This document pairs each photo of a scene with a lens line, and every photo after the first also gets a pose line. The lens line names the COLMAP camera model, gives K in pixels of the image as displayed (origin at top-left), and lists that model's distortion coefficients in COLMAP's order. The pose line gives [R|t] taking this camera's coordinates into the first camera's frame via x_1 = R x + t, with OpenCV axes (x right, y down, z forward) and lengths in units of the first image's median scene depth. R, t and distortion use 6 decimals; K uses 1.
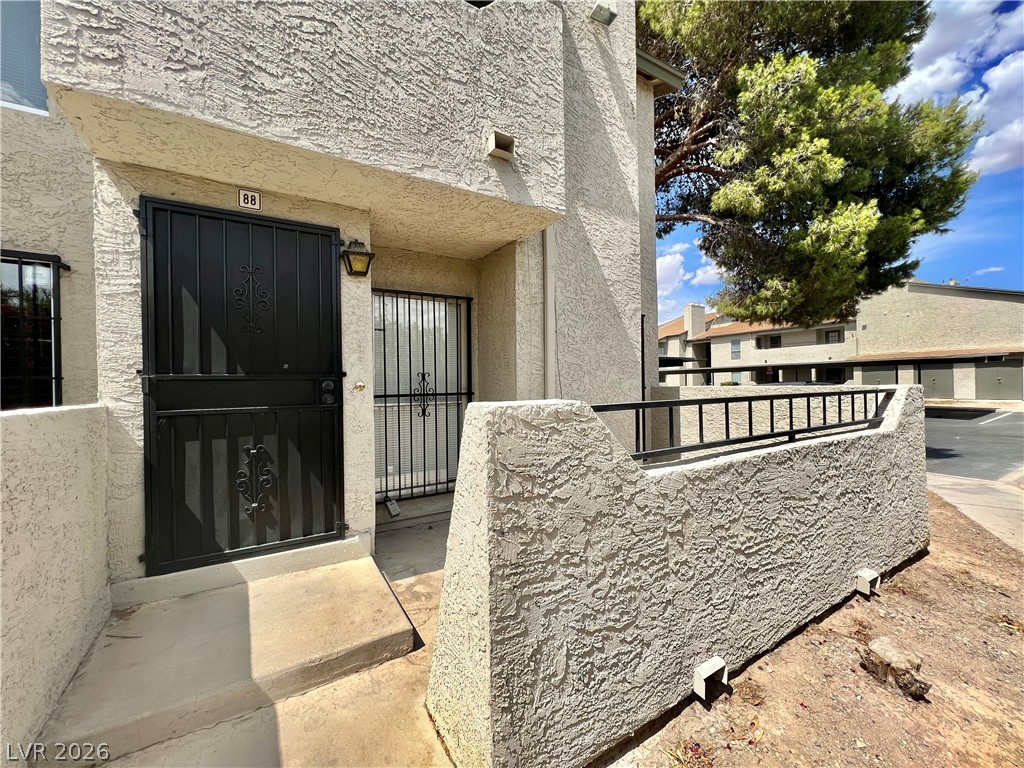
lens RADIAL K [[410.4, 0, 514.8], [0, 410.4, 383.3], [0, 0, 1]] dist [-0.004087, 0.001203]
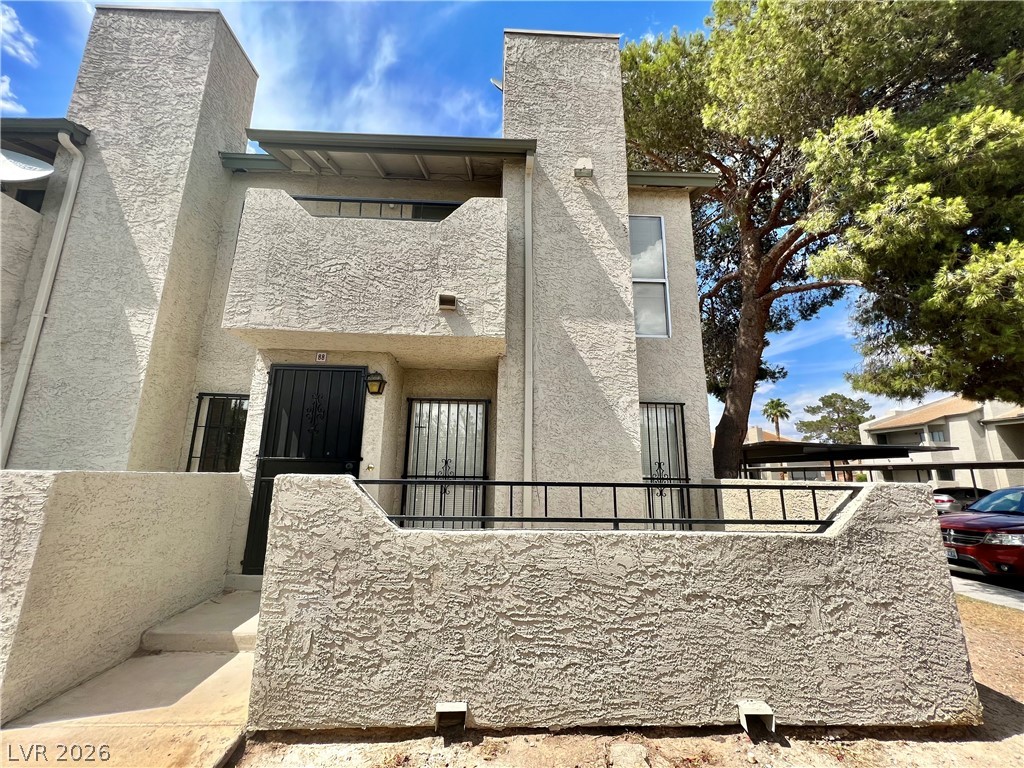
lens RADIAL K [[410.4, 0, 511.0], [0, 410.4, 384.1], [0, 0, 1]] dist [-0.004087, 0.001203]
pose [[0.877478, -0.072457, -0.474112, 1.021797], [-0.028903, 0.978737, -0.203070, -0.001466], [0.478745, 0.191893, 0.856726, -0.110054]]
